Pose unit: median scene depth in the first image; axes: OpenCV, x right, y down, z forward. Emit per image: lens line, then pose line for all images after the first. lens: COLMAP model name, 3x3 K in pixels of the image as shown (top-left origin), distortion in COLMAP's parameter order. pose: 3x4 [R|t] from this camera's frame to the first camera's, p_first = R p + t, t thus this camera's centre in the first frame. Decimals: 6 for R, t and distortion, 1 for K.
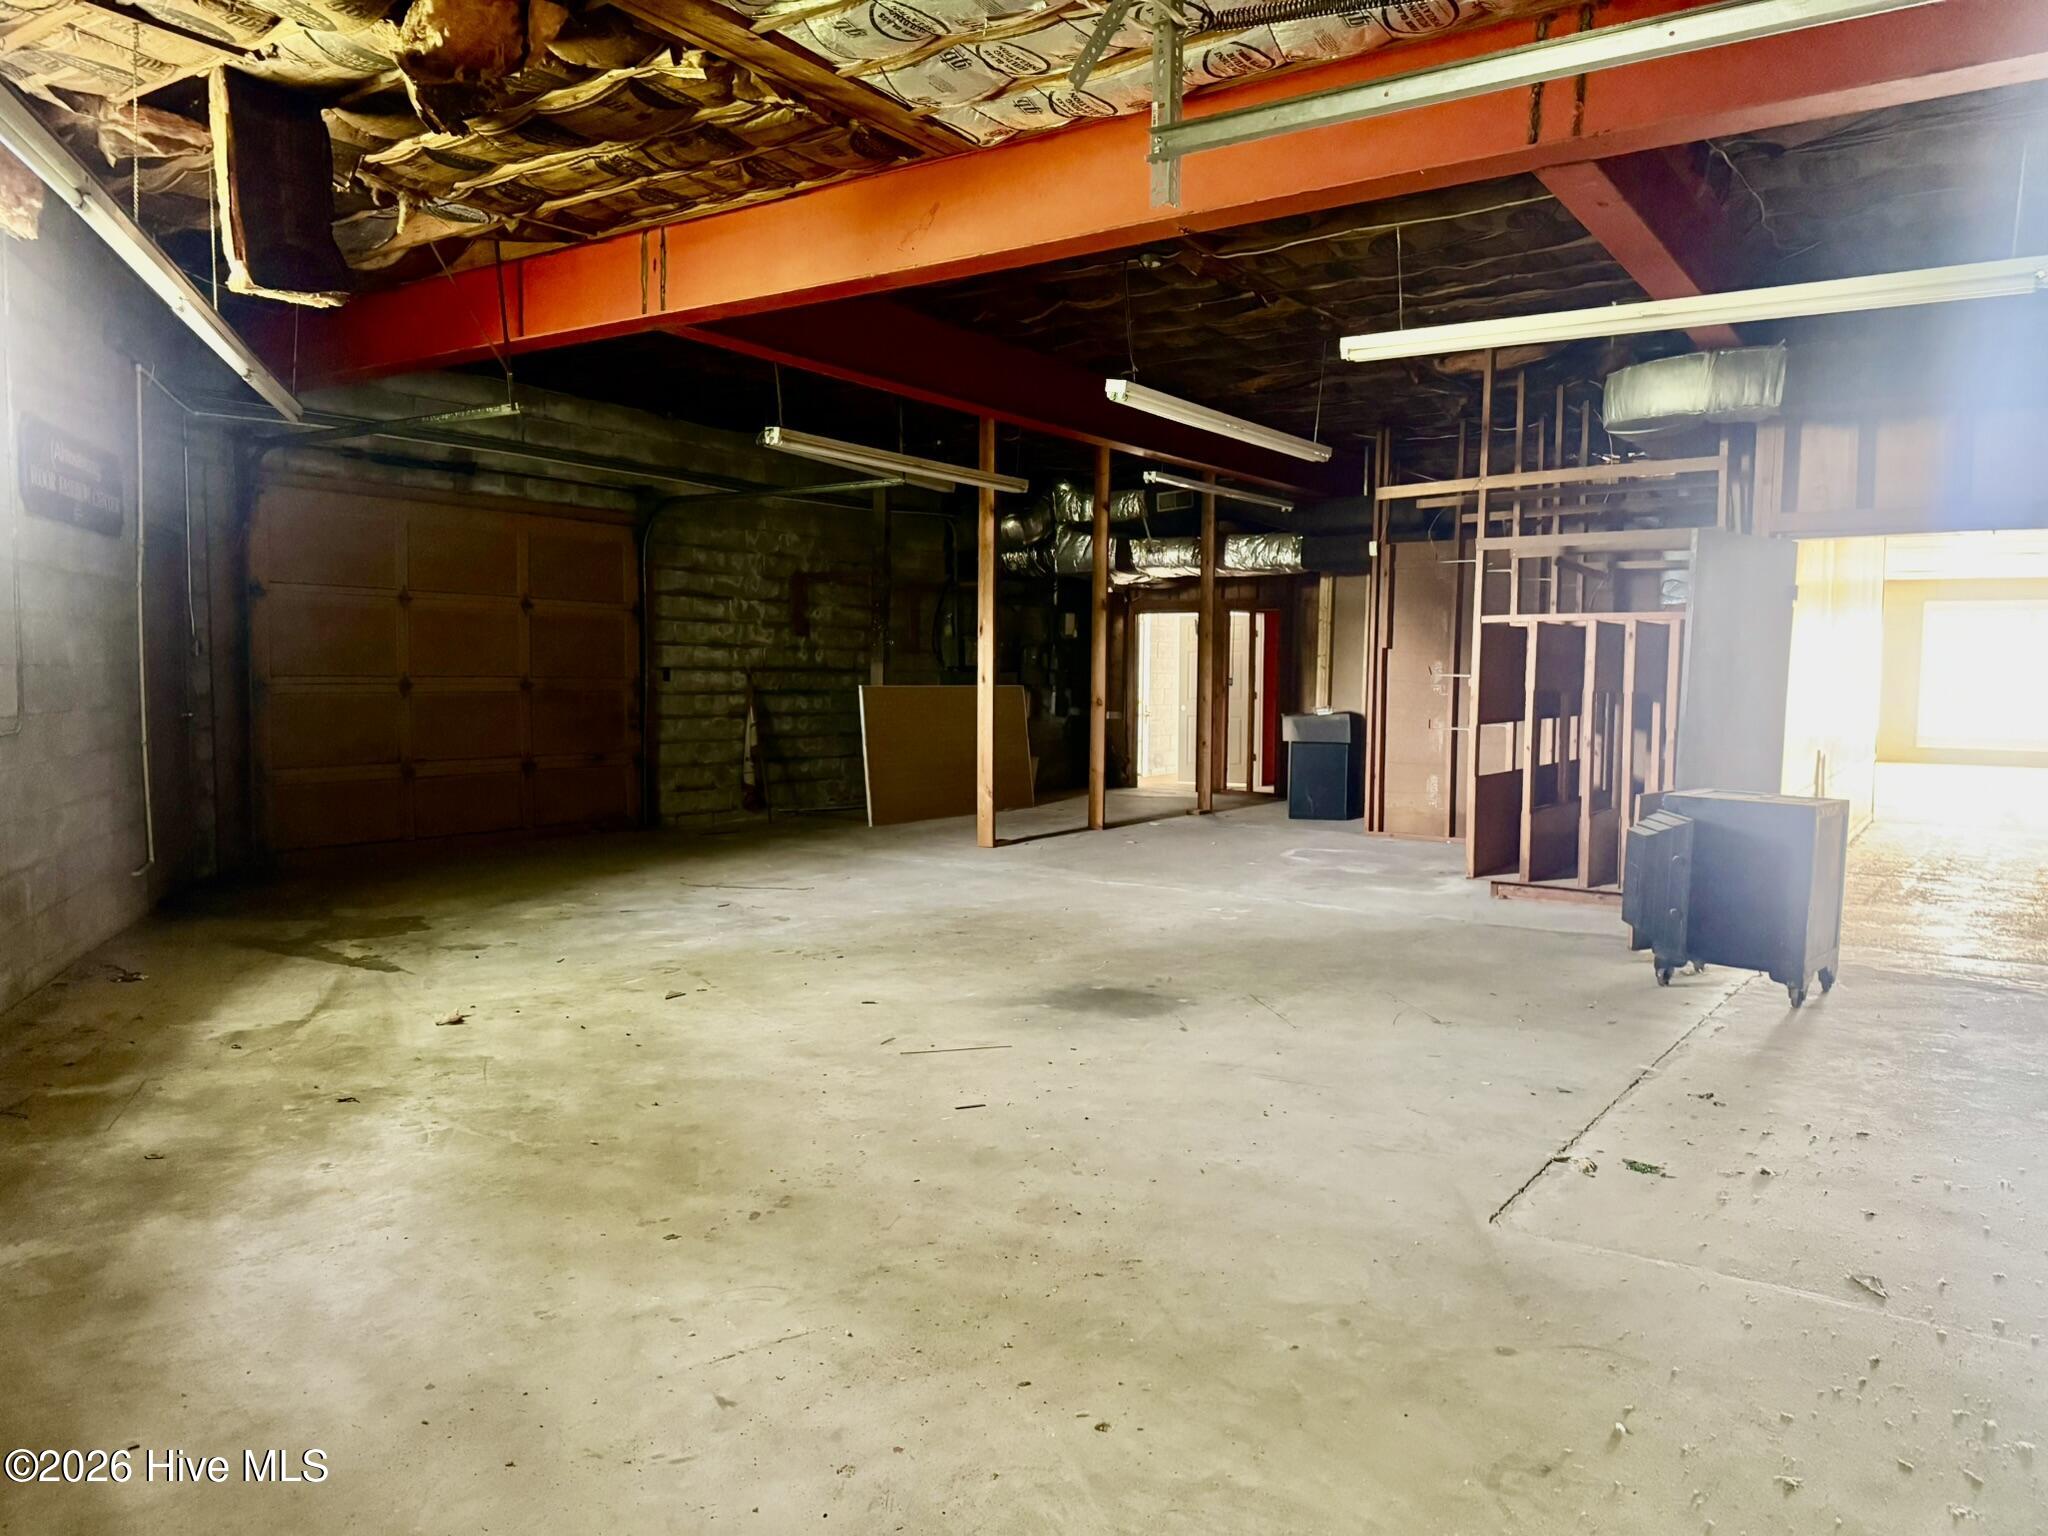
lens RADIAL K [[1434.6, 0, 1034.0], [0, 1434.6, 783.0], [0, 0, 1]] dist [0.010323, -0.002949]
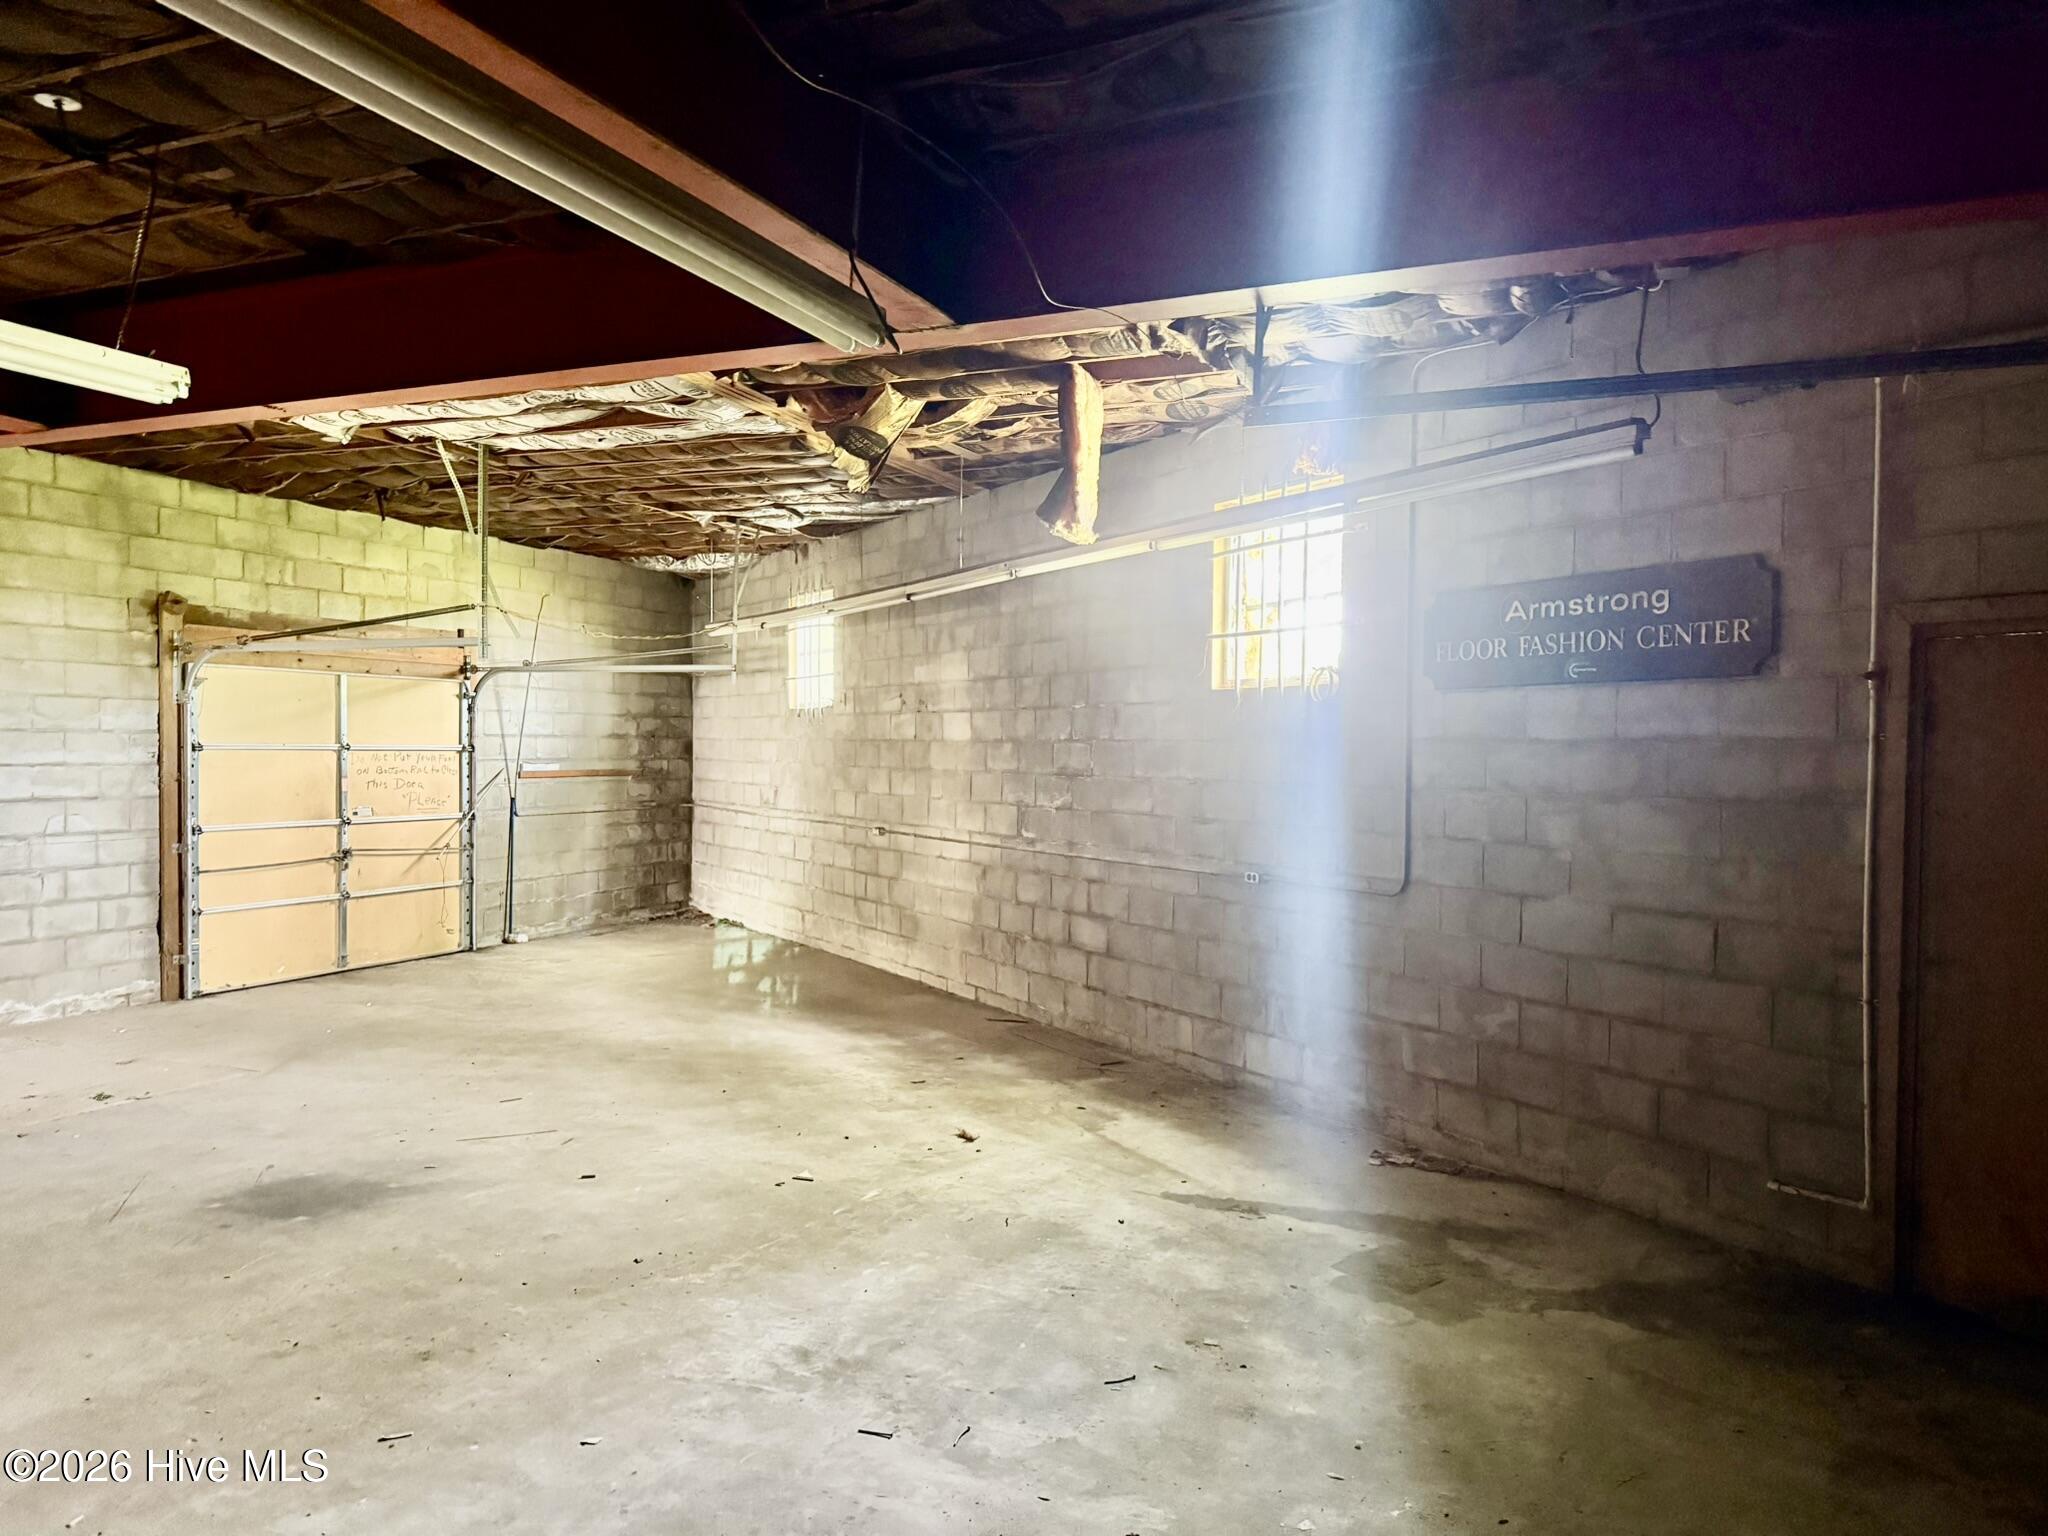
lens RADIAL K [[1434.6, 0, 1034.0], [0, 1434.6, 783.0], [0, 0, 1]] dist [0.010323, -0.002949]
pose [[-0.978756, -0.015262, -0.204462, -0.240081], [-0.037240, 0.993872, 0.104079, -0.255652], [0.201620, 0.109482, -0.973326, 2.286608]]
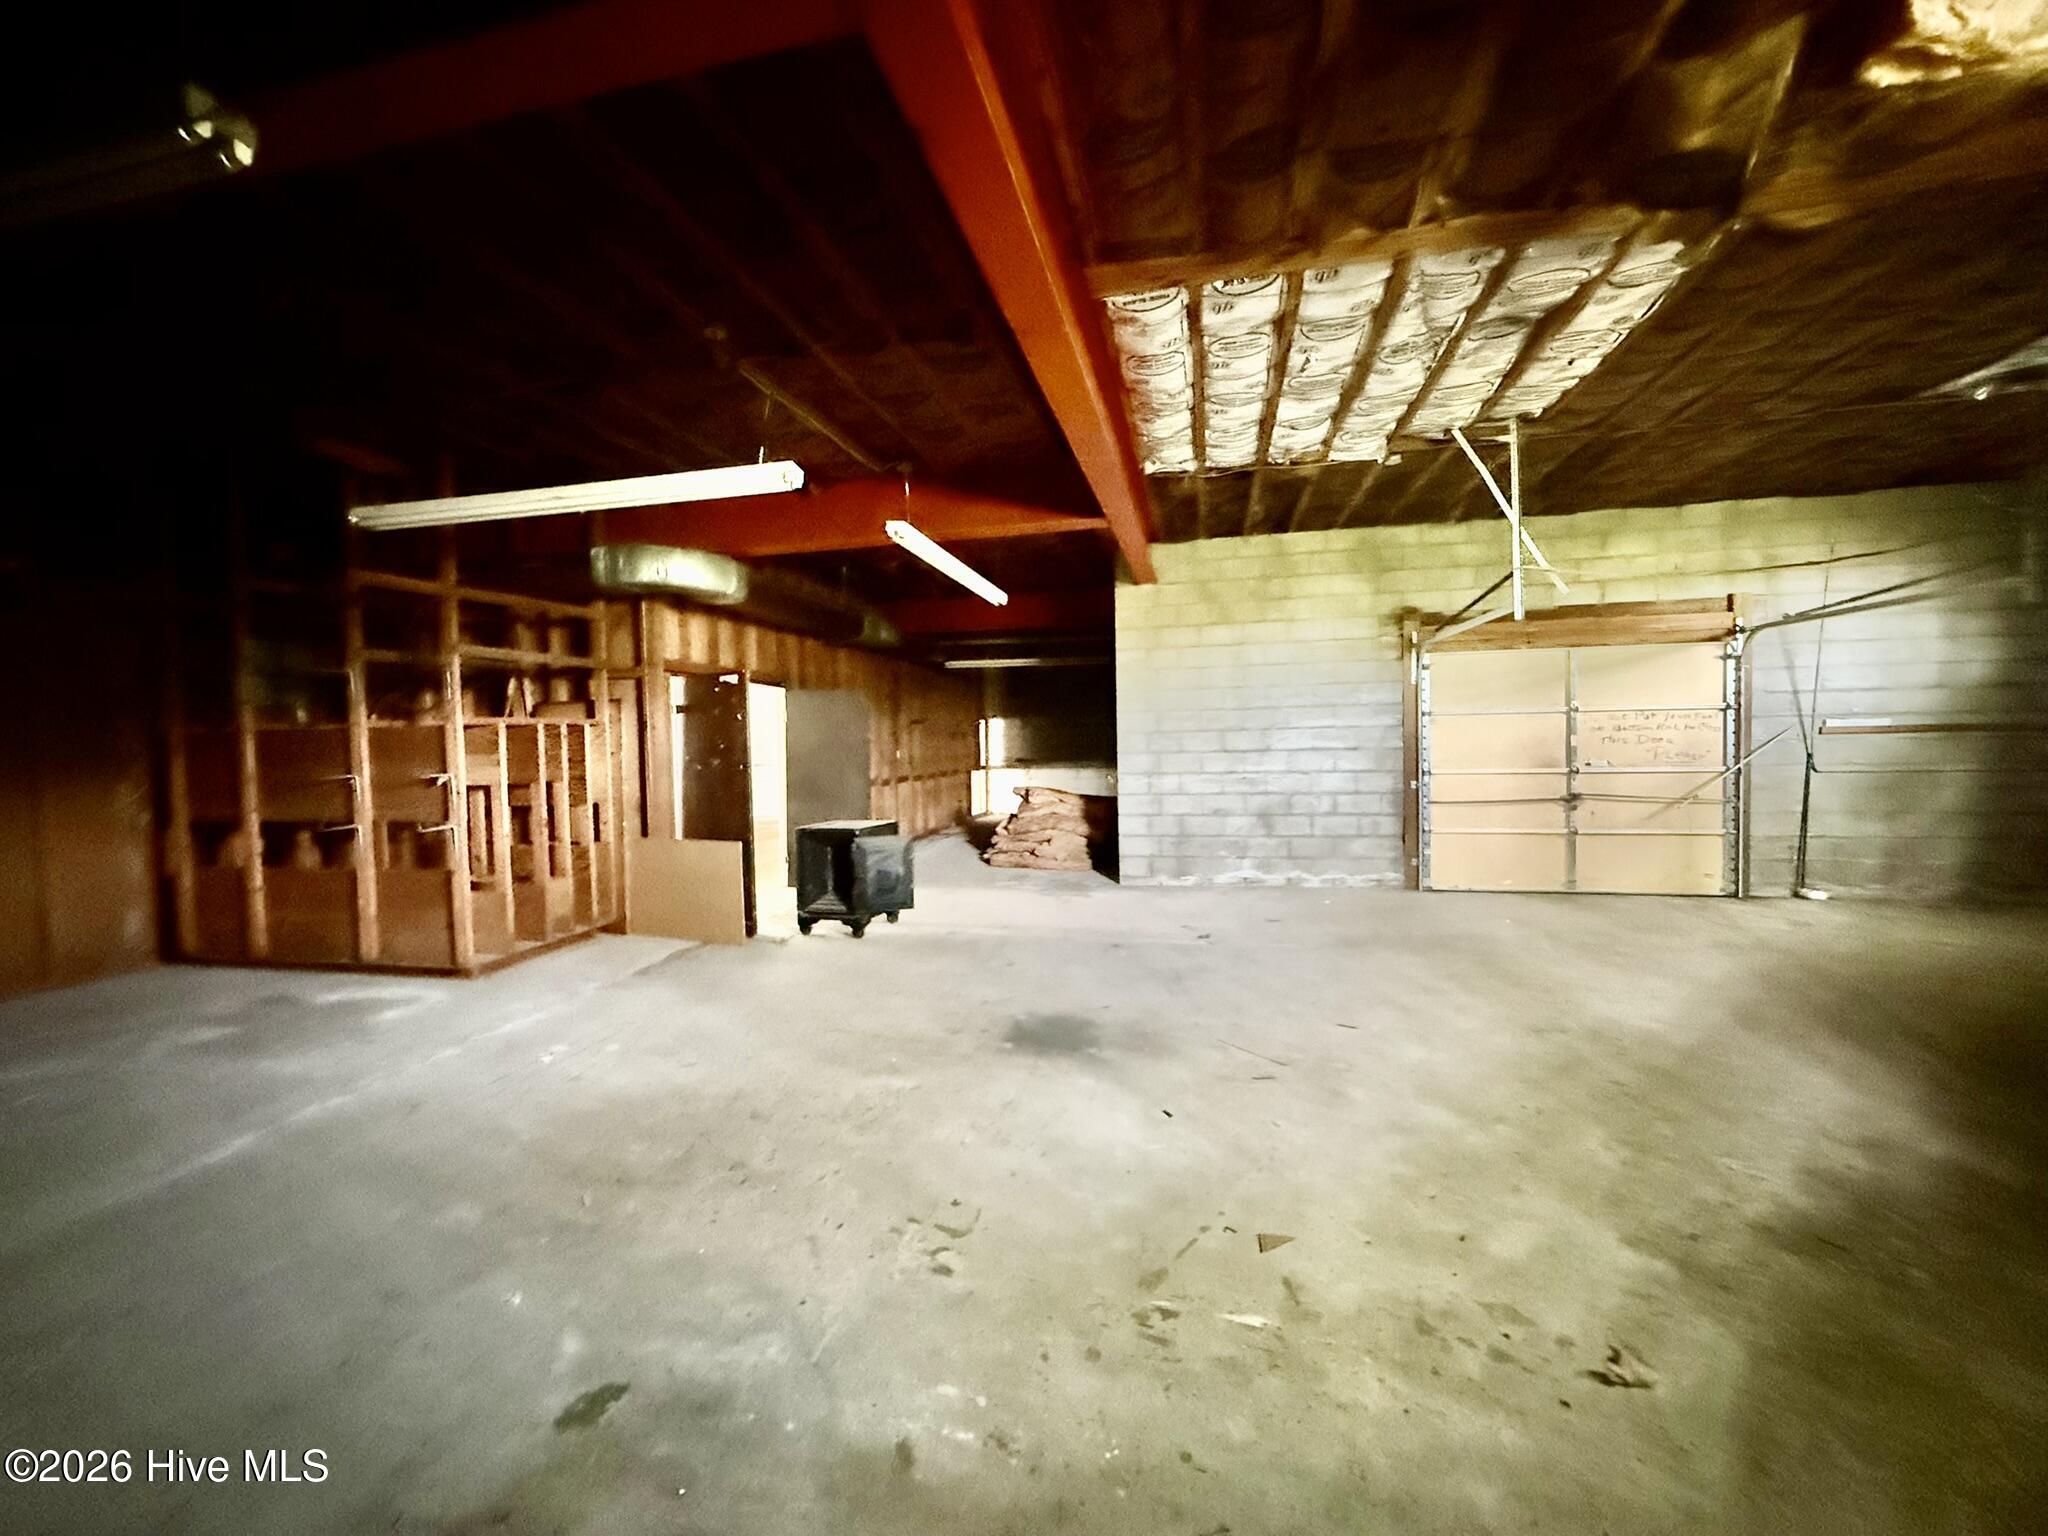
lens RADIAL K [[815.9, 0, 1021.7], [0, 815.9, 764.6], [0, 0, 1]] dist [0.001501, -0.000737]
pose [[-0.357616, -0.037223, 0.933127, -0.688632], [0.095715, 0.992482, 0.076273, -0.158522], [-0.928951, 0.116591, -0.351364, 1.463449]]
